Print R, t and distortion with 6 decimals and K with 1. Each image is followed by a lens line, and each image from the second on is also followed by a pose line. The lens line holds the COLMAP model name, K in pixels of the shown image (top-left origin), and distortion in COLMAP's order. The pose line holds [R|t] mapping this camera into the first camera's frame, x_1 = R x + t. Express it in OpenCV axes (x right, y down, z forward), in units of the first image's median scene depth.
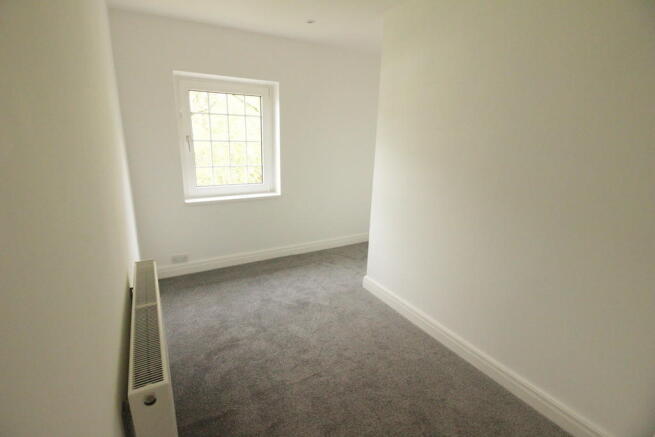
lens RADIAL K [[302.5, 0, 325.1], [0, 302.5, 218.3], [0, 0, 1]] dist [0.001143, -0.012563]
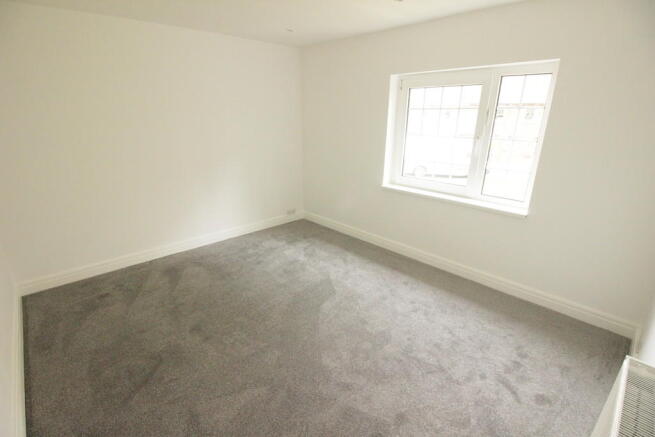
lens RADIAL K [[302.5, 0, 325.1], [0, 302.5, 218.3], [0, 0, 1]] dist [0.001143, -0.012563]
pose [[0.235802, 0.254970, -0.937757, 0.611293], [-0.293605, 0.938565, 0.181362, -0.076661], [0.926387, 0.232564, 0.296176, 0.451959]]
